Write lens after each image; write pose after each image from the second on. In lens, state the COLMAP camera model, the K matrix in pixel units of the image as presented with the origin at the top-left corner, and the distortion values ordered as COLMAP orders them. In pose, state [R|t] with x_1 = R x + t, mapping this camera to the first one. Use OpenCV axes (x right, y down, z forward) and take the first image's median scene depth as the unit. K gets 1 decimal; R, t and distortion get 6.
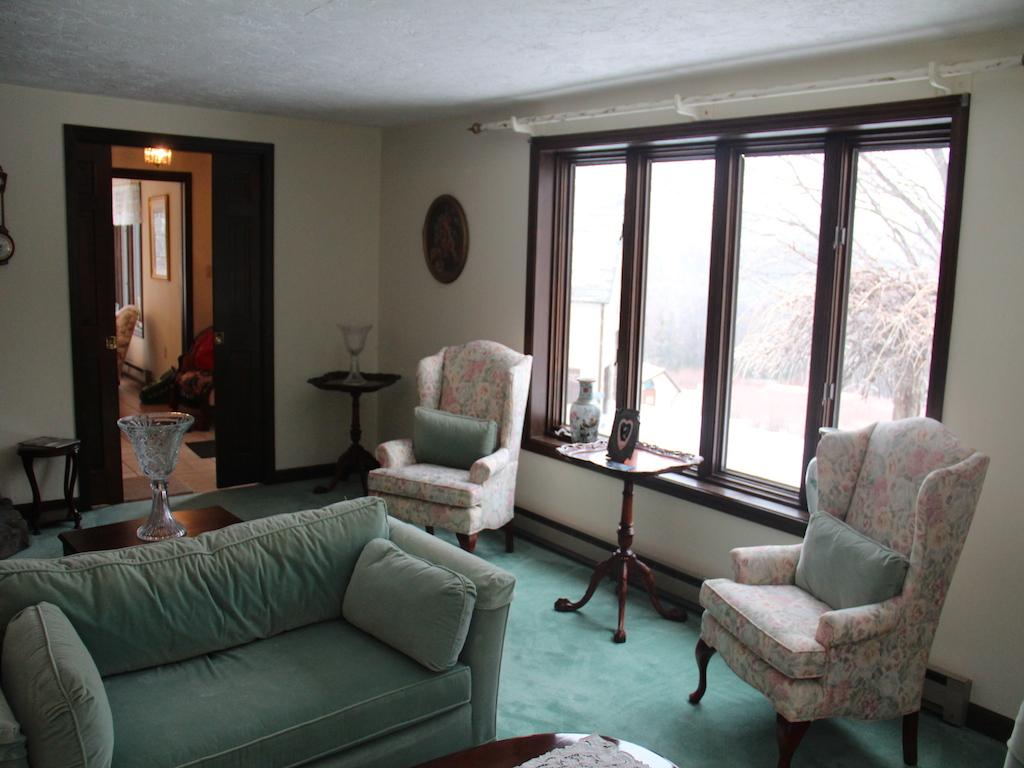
lens RADIAL K [[876.0, 0, 523.8], [0, 876.0, 365.8], [0, 0, 1]] dist [-0.199819, 0.165295]
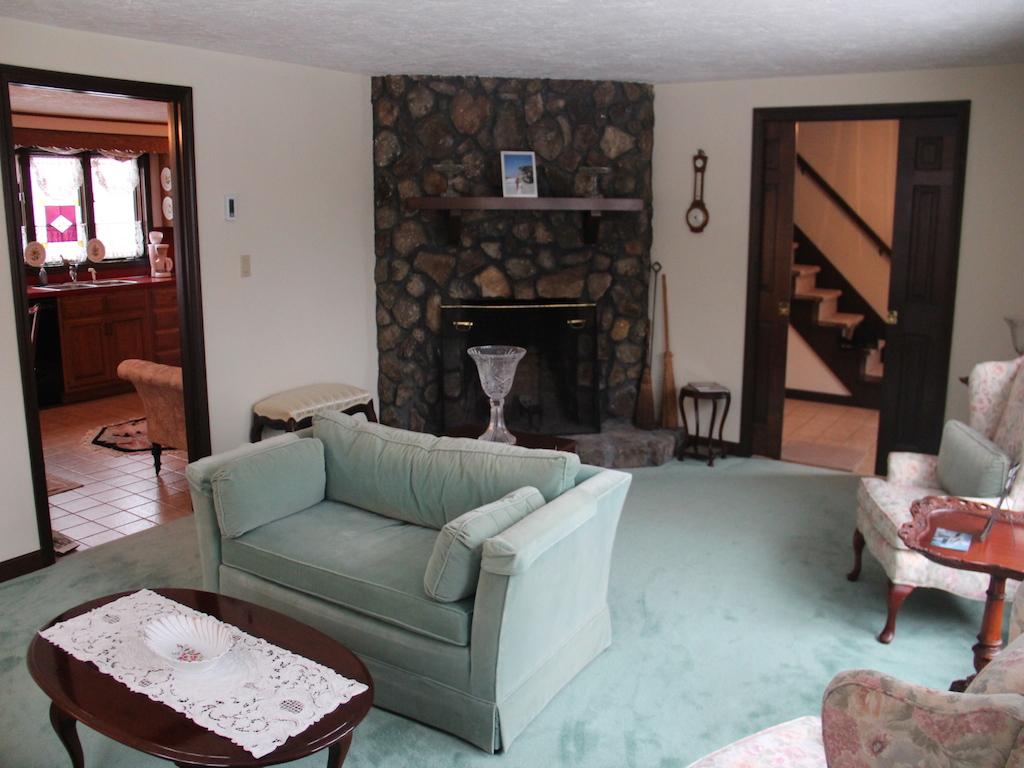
lens RADIAL K [[876.0, 0, 523.8], [0, 876.0, 365.8], [0, 0, 1]] dist [-0.199819, 0.165295]
pose [[0.268279, 0.141361, -0.952913, 0.488686], [-0.126704, 0.985760, 0.110562, -0.036035], [0.954972, 0.091077, 0.282370, 0.401660]]
